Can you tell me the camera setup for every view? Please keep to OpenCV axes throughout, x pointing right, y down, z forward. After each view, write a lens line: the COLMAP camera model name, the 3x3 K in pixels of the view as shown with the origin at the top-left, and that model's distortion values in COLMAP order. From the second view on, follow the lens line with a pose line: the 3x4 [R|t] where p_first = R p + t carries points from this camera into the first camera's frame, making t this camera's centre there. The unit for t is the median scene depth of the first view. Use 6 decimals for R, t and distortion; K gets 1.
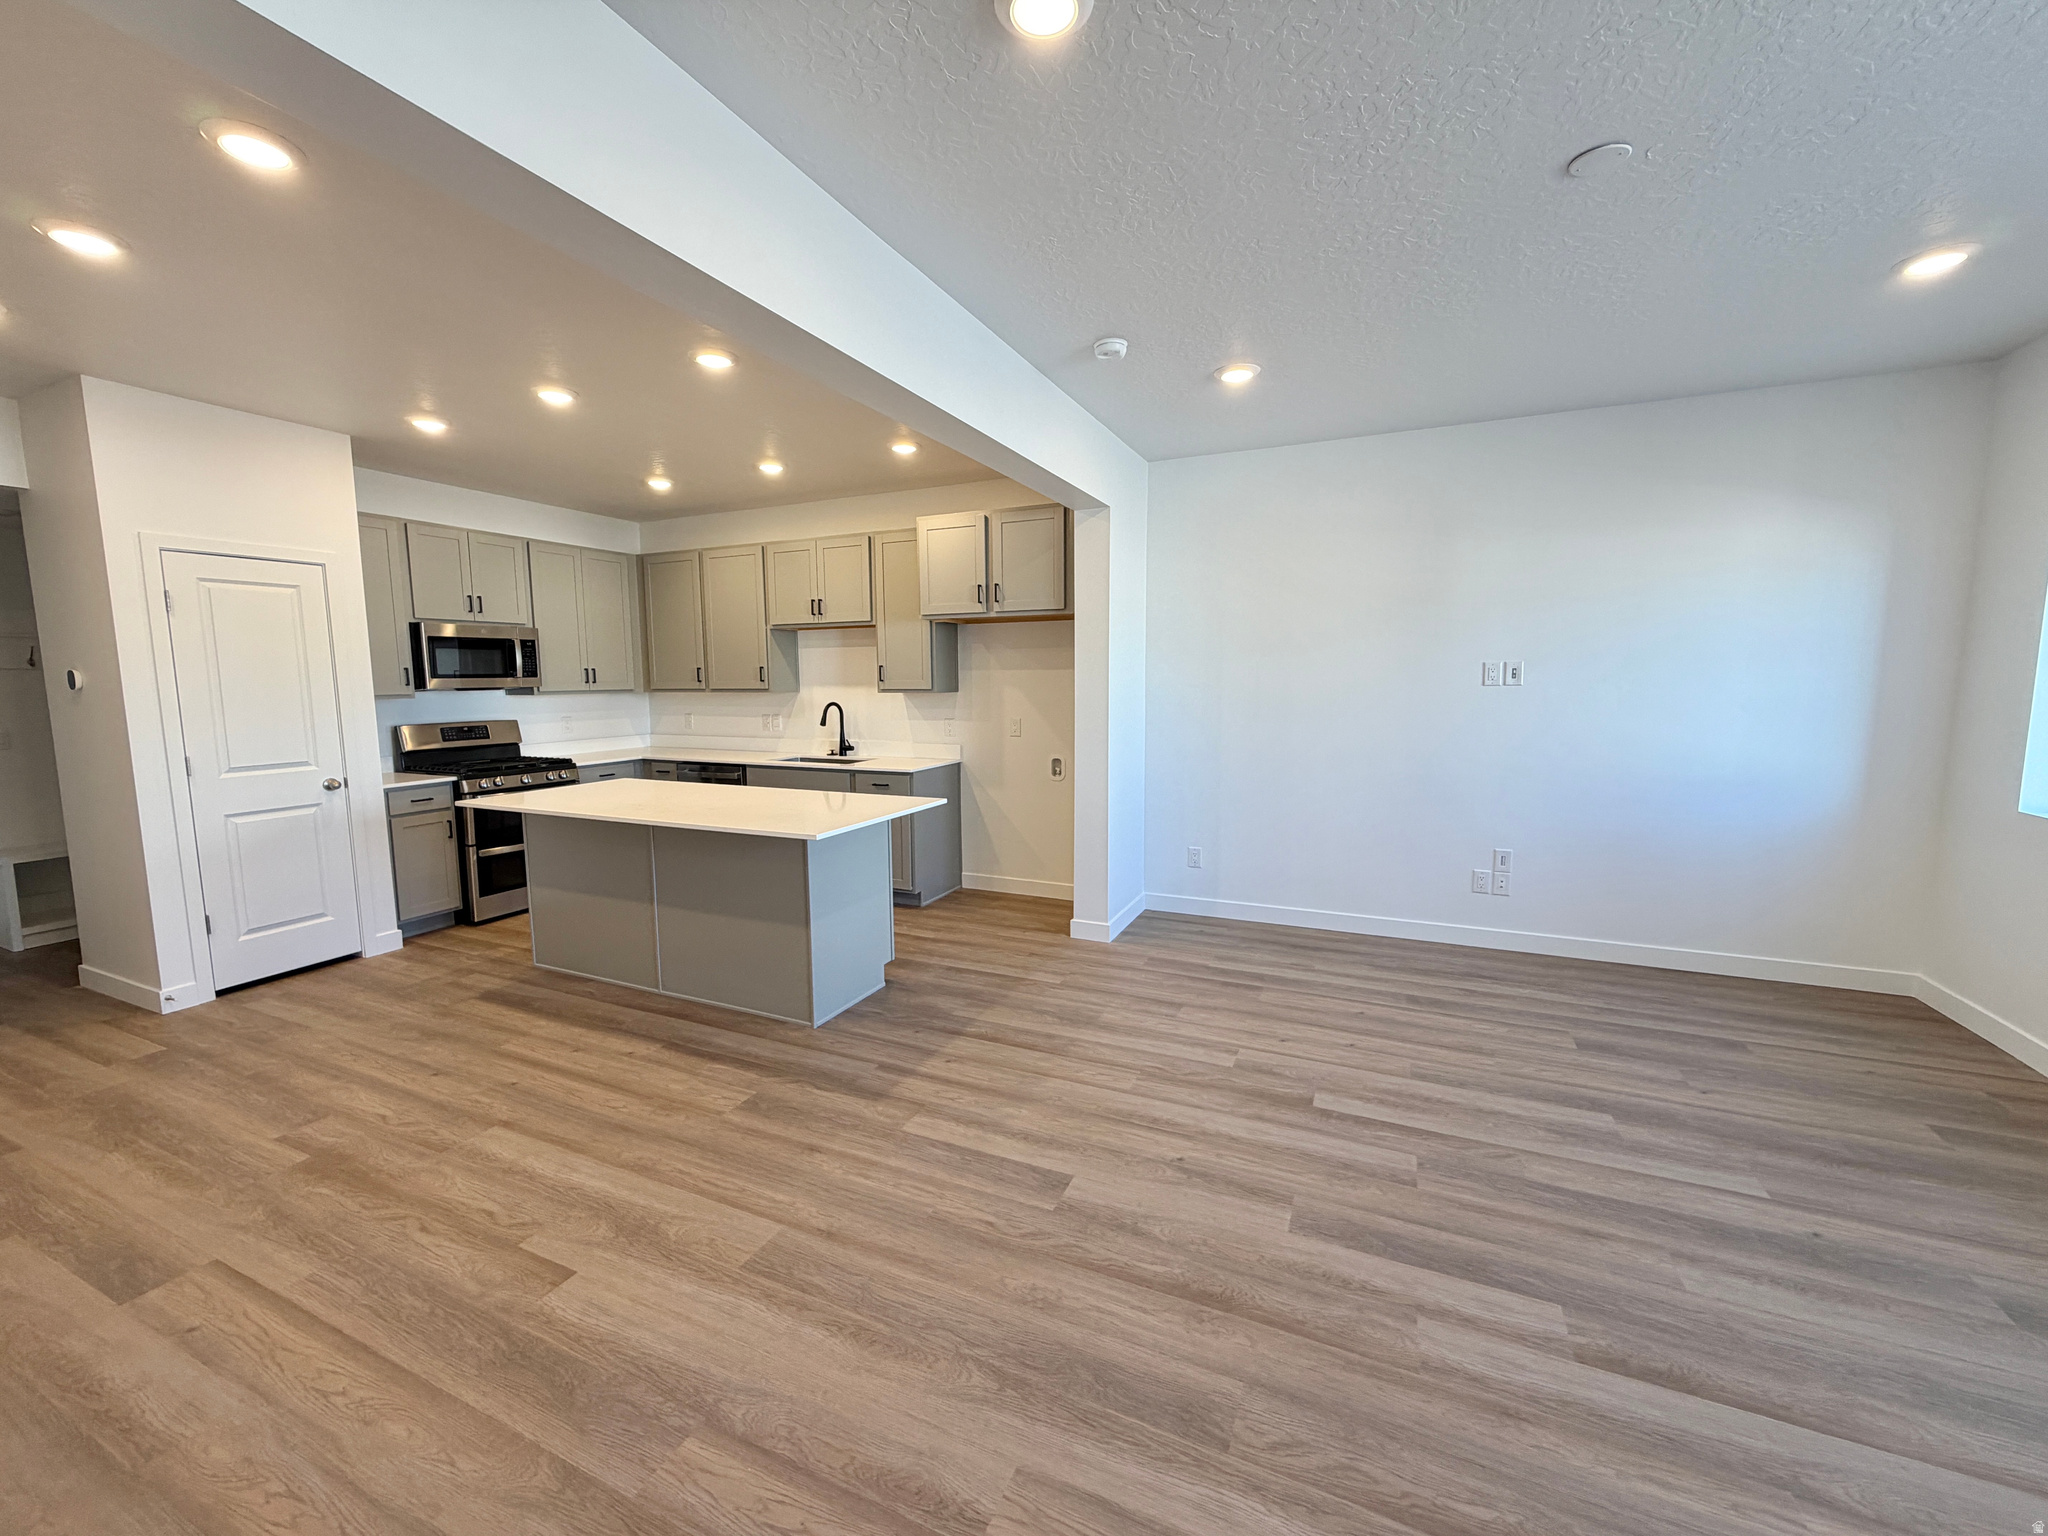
lens RADIAL K [[818.9, 0, 1012.9], [0, 818.9, 765.1], [0, 0, 1]] dist [0.002067, 0.000192]
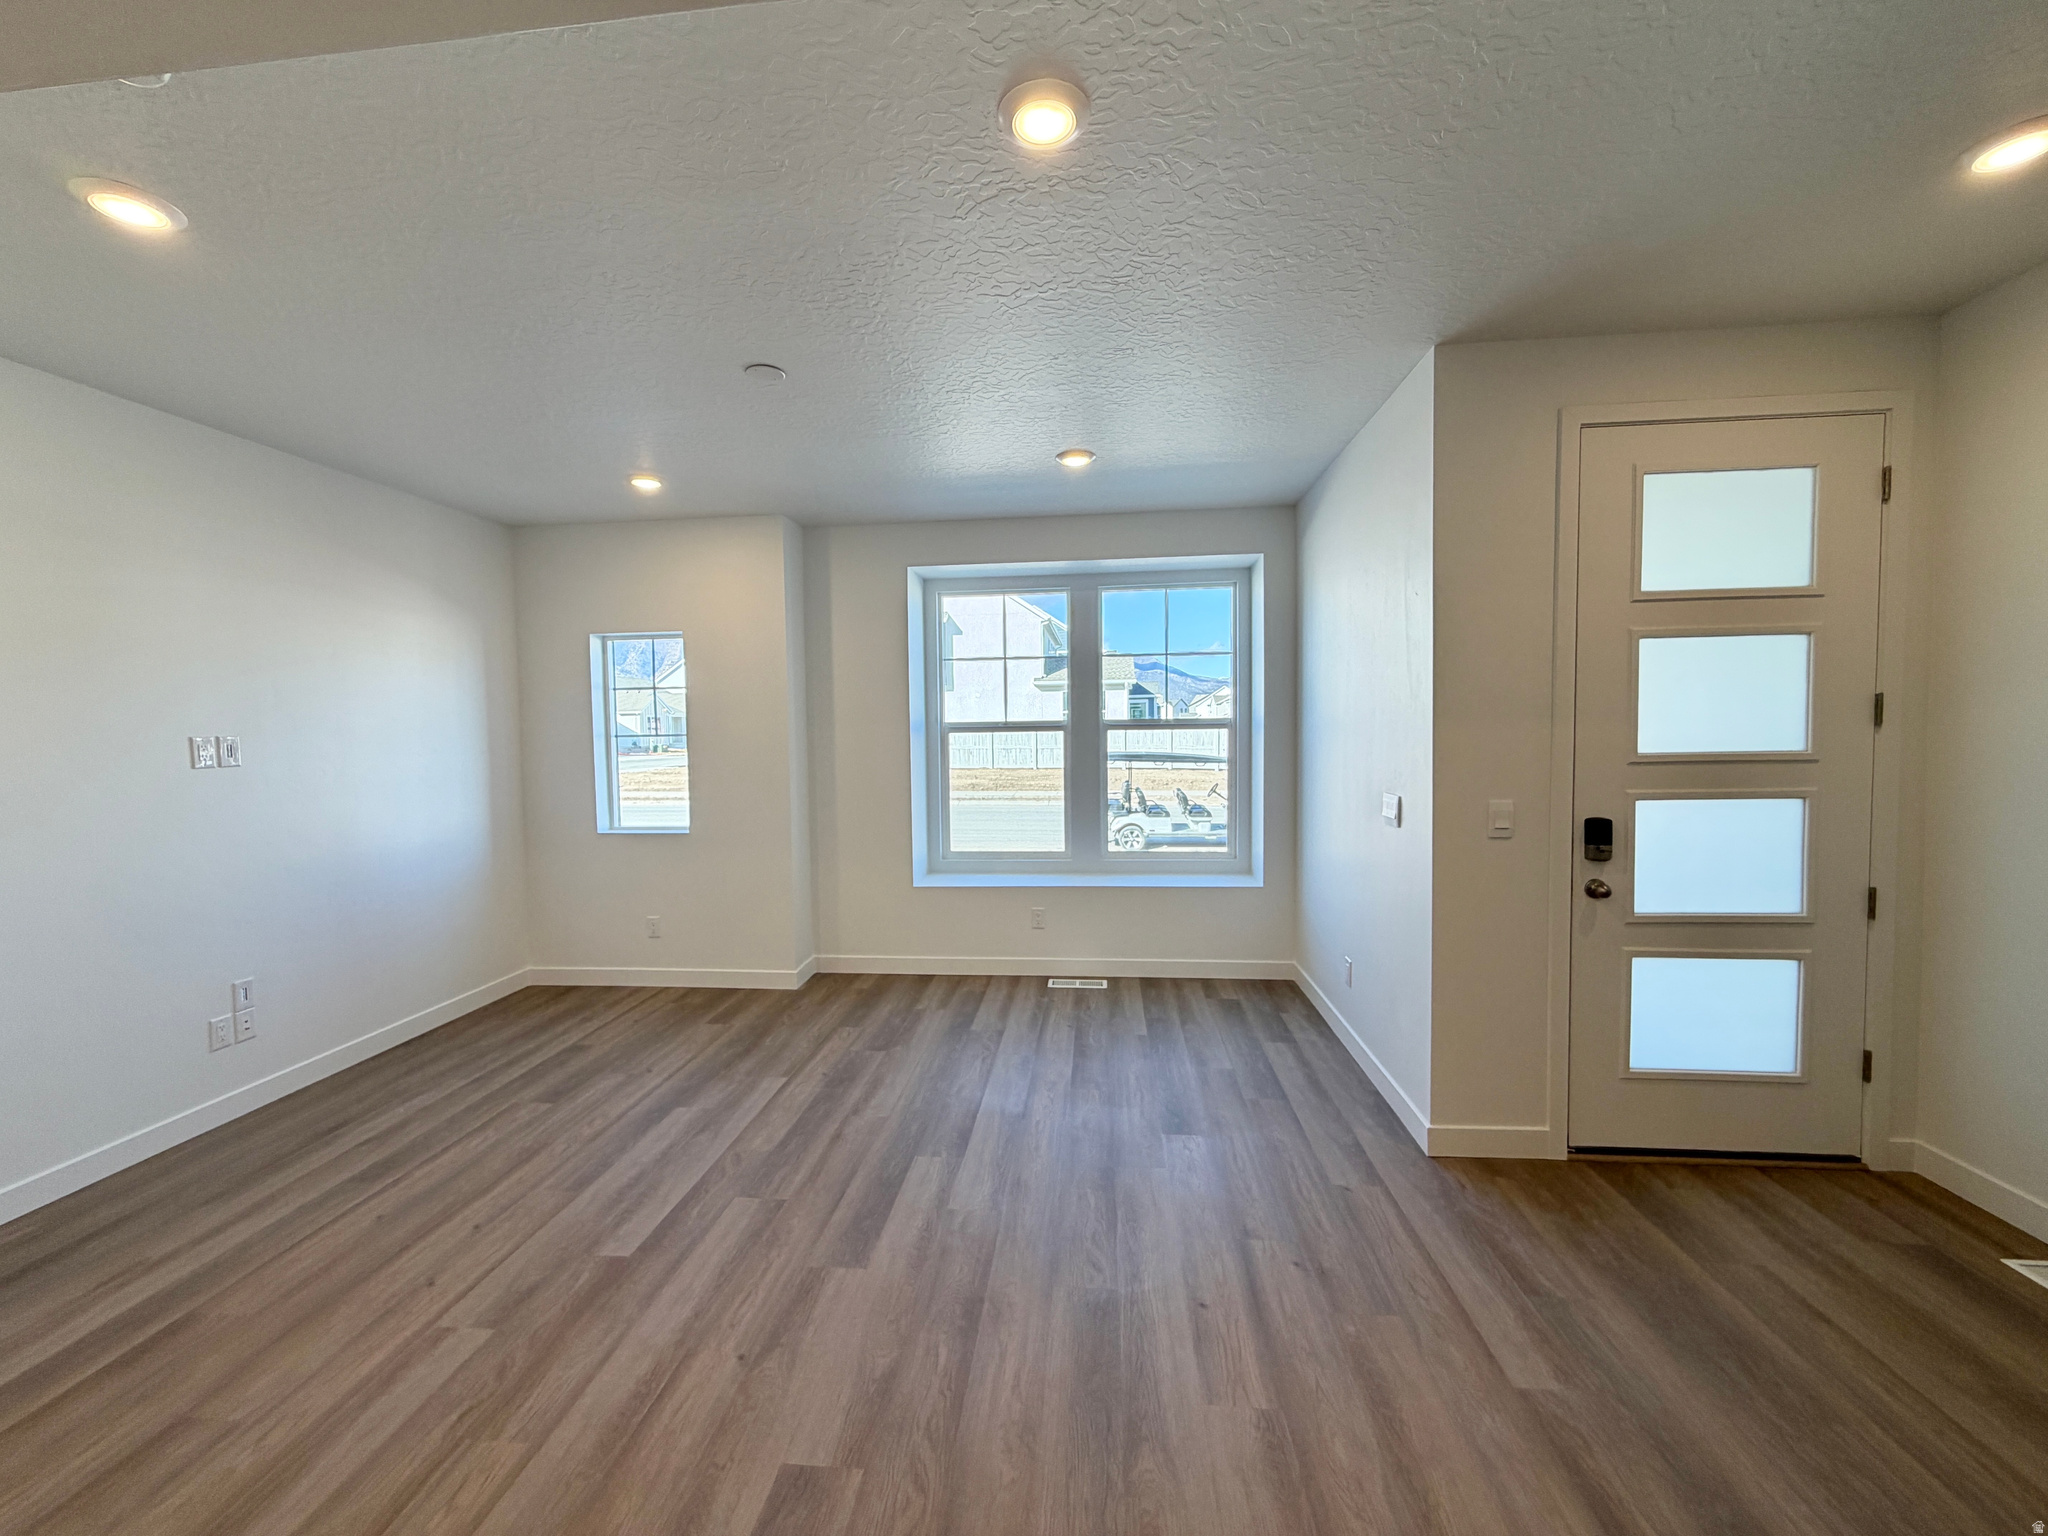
lens RADIAL K [[818.9, 0, 1017.6], [0, 818.9, 765.8], [0, 0, 1]] dist [0.002067, 0.000192]
pose [[-0.325753, -0.030102, 0.944976, -0.372782], [0.121495, 0.989873, 0.073414, -0.066189], [-0.937616, 0.138725, -0.318797, 0.563317]]
